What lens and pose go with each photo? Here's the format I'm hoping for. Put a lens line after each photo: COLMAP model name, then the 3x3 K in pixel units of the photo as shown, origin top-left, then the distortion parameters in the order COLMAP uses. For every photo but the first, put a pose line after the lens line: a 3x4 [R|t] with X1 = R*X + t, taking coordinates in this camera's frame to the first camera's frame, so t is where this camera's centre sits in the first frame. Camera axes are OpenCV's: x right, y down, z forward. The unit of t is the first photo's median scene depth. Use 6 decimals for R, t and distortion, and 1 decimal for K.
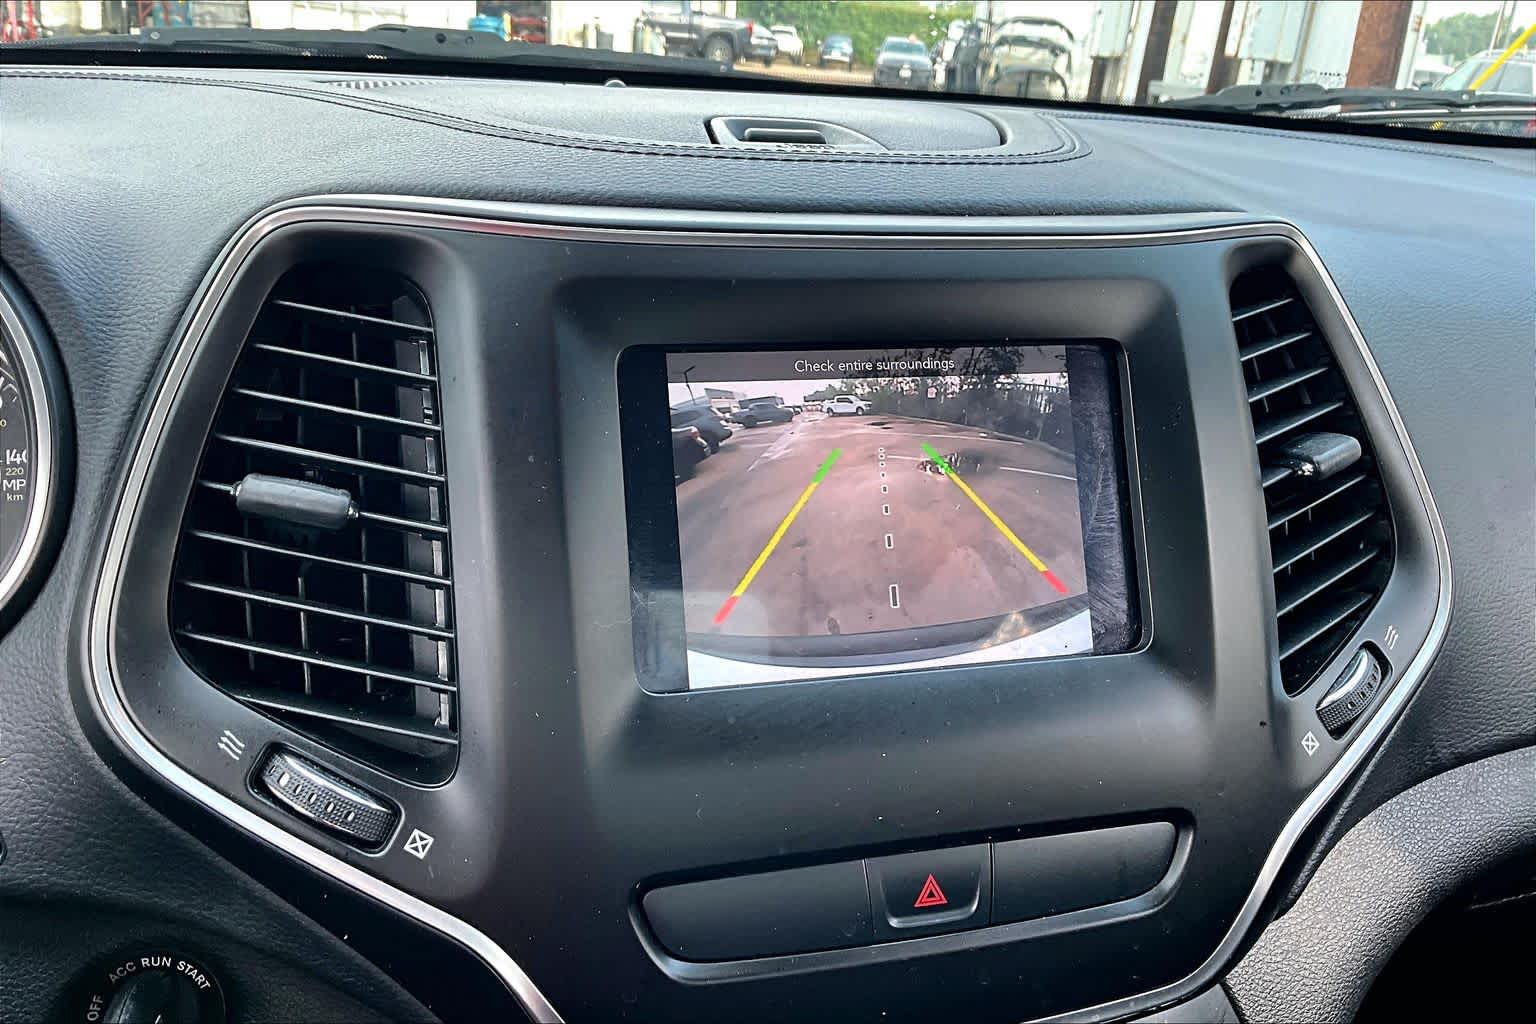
lens RADIAL K [[1293.7, 0, 770.6], [0, 1293.7, 497.5], [0, 0, 1]] dist [0.045785, -0.111496]
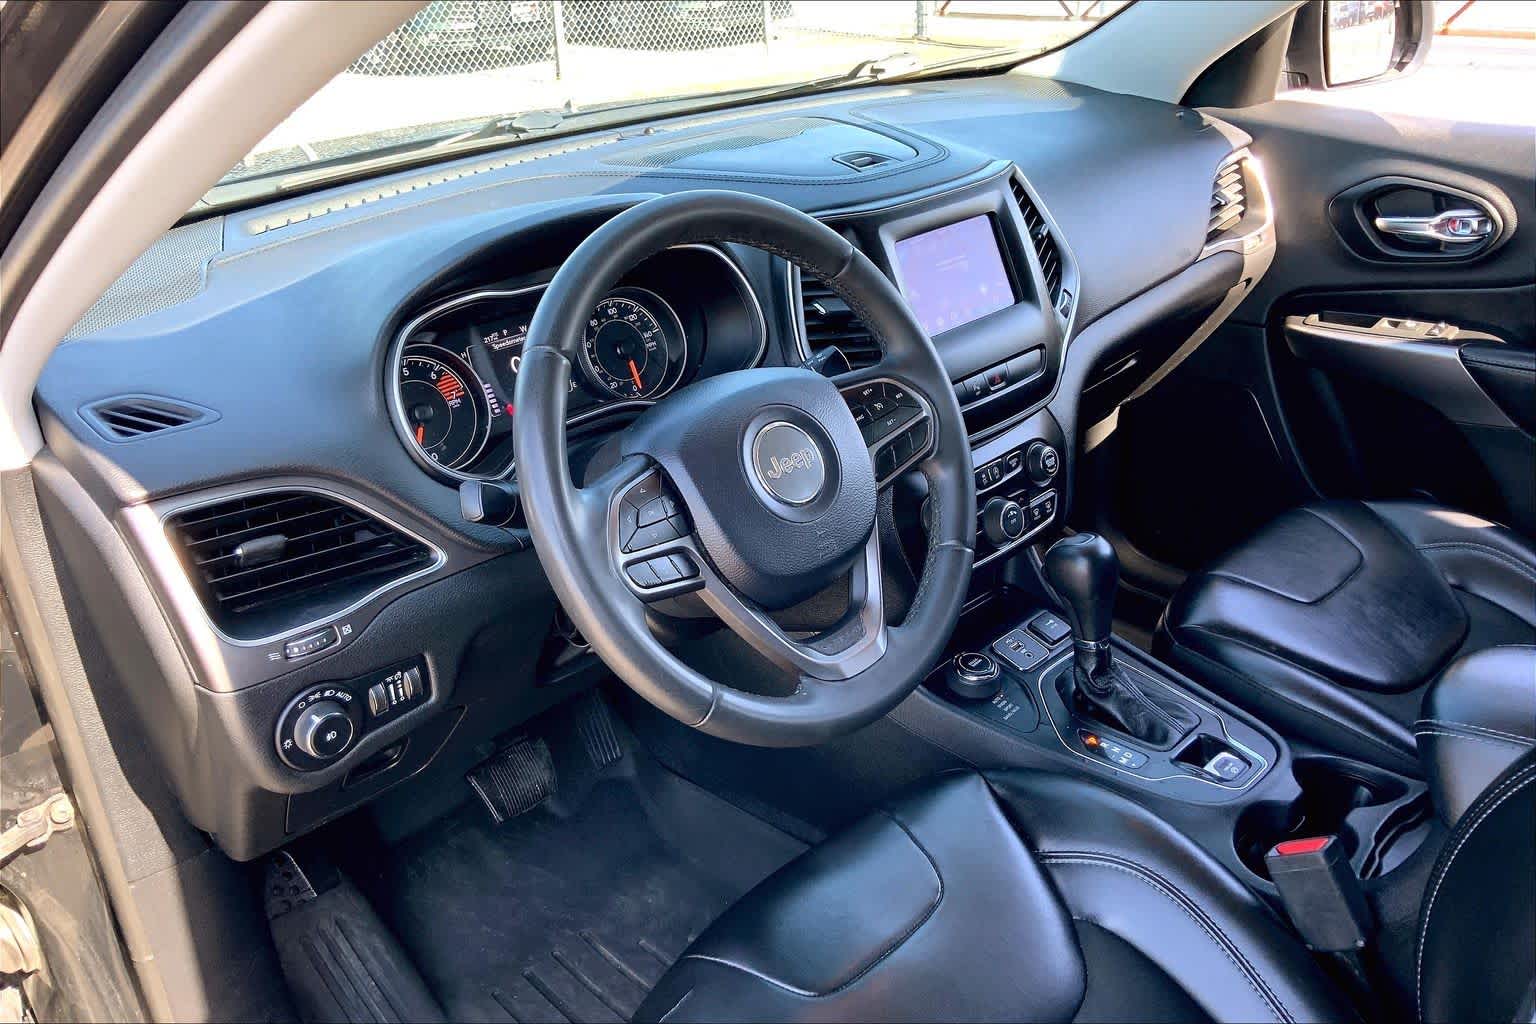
lens RADIAL K [[1286.0, 0, 753.8], [0, 1286.0, 505.6], [0, 0, 1]] dist [0.052428, -0.074872]
pose [[0.875999, -0.285595, 0.388666, -1.664455], [0.242633, 0.957389, 0.156637, -0.064146], [-0.416839, -0.042911, 0.907967, -1.663328]]
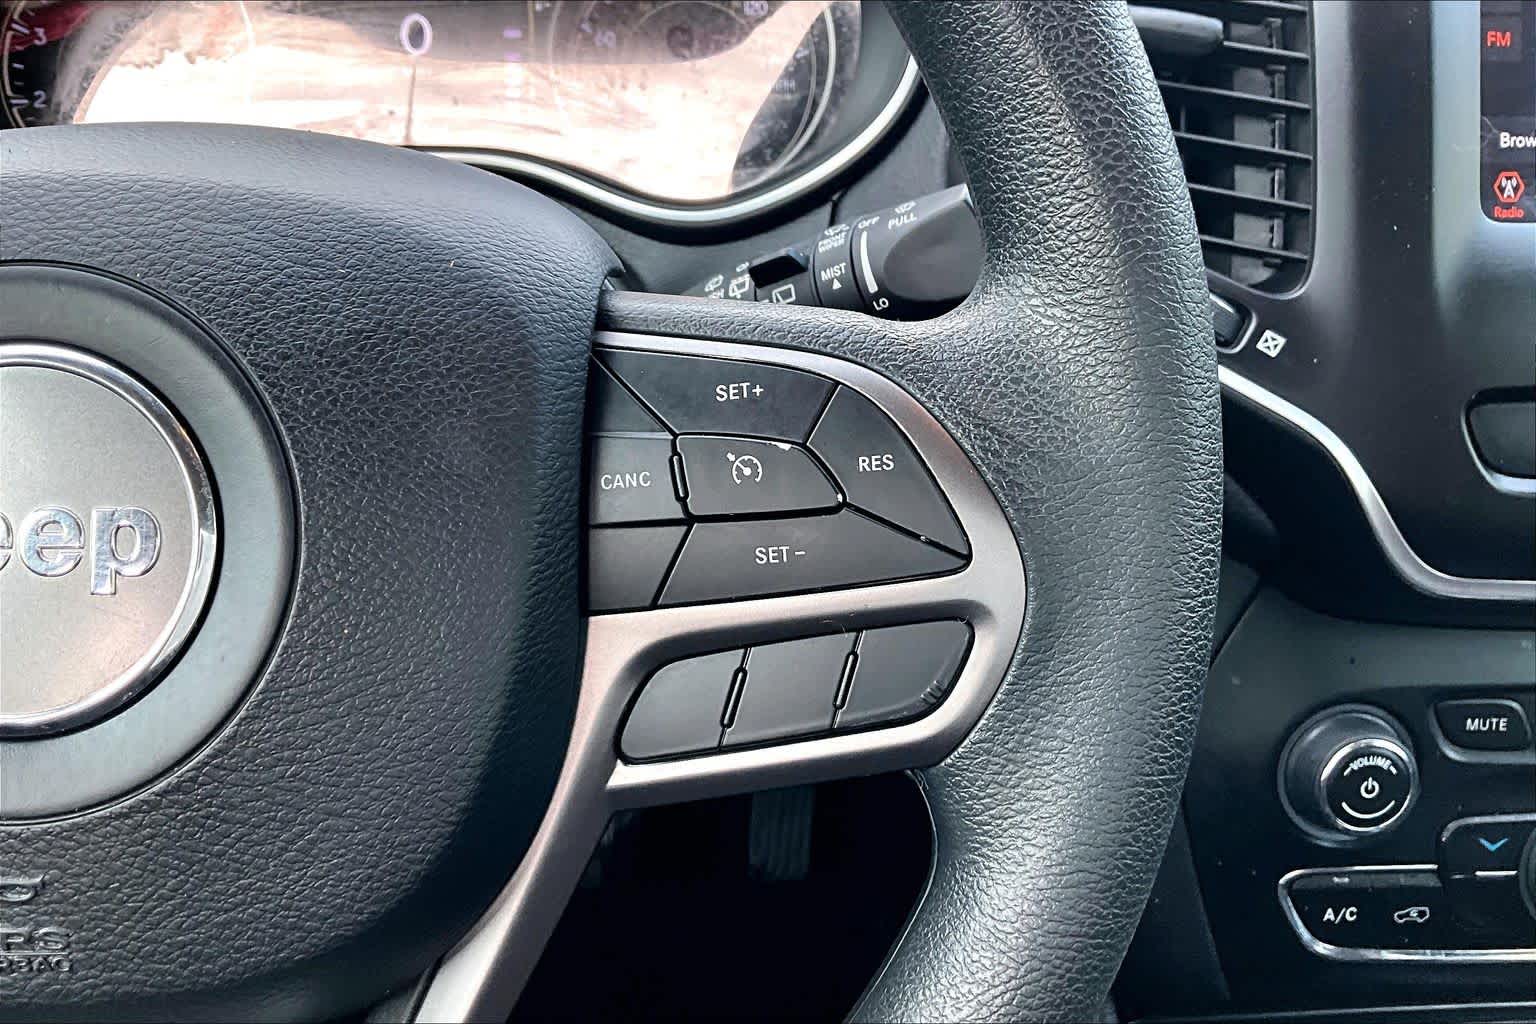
lens RADIAL K [[1286.0, 0, 761.8], [0, 1286.0, 509.6], [0, 0, 1]] dist [0.052428, -0.074872]
pose [[0.971185, 0.065203, -0.229234, -0.342458], [-0.031037, 0.988258, 0.149607, 0.203112], [0.236297, -0.138182, 0.961805, -0.146606]]
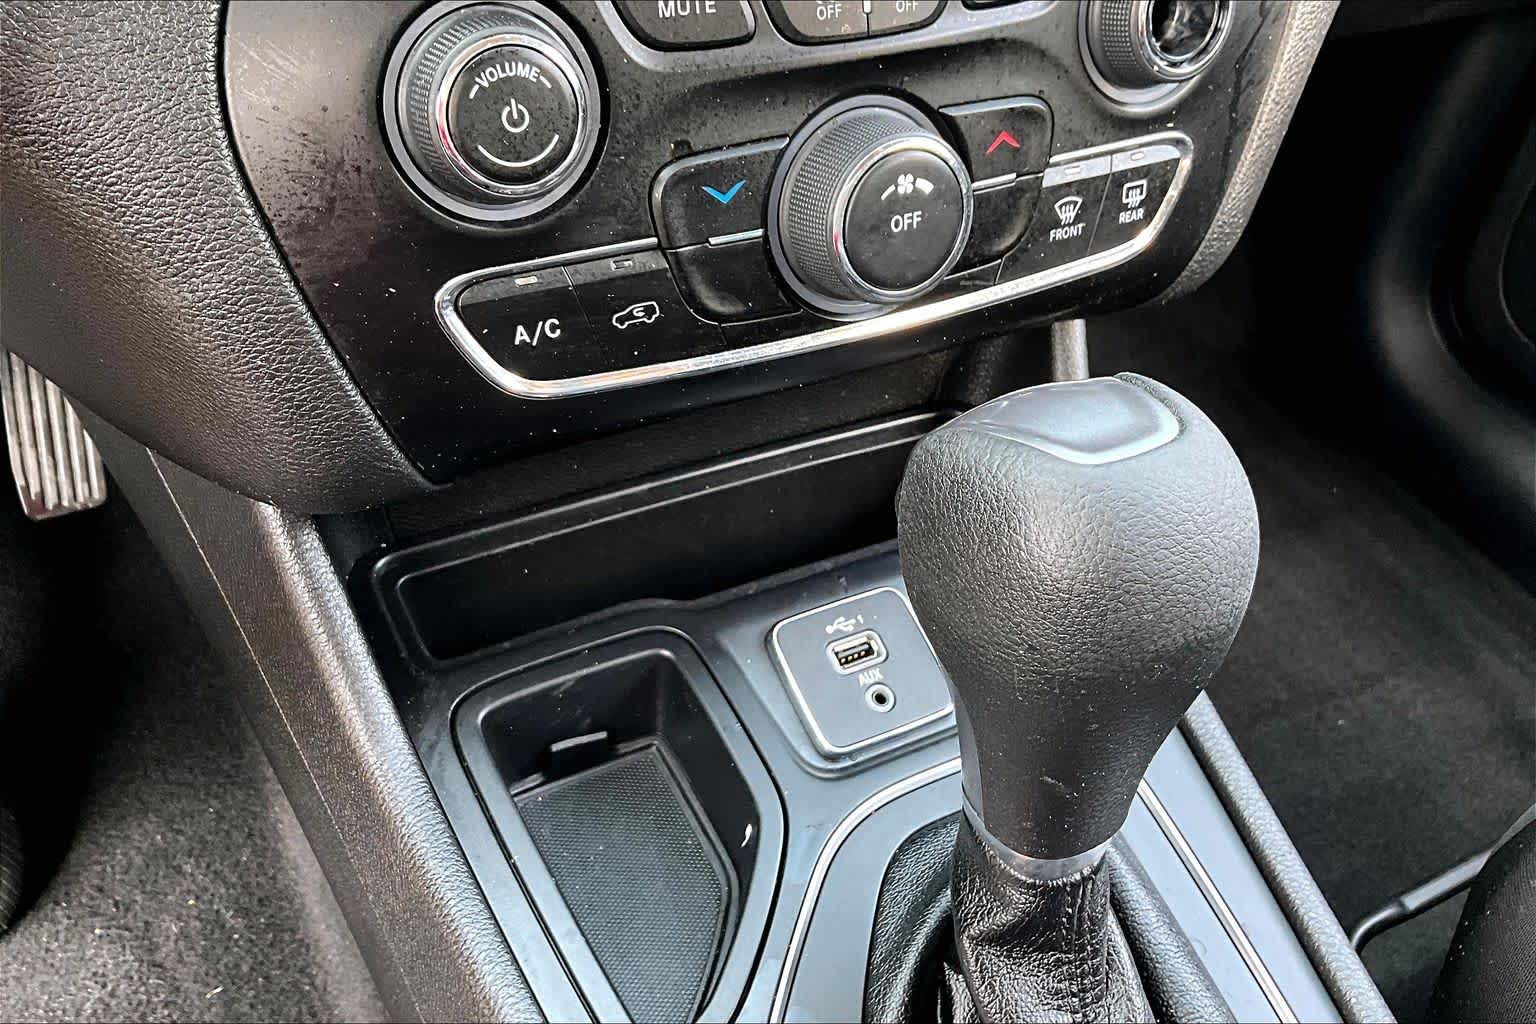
lens RADIAL K [[1293.7, 0, 769.0], [0, 1293.7, 515.2], [0, 0, 1]] dist [0.045785, -0.111496]
pose [[0.984777, -0.104258, 0.139086, -0.097673], [0.033078, 0.897935, 0.438884, 0.441551], [-0.170647, -0.427602, 0.887714, 0.211872]]
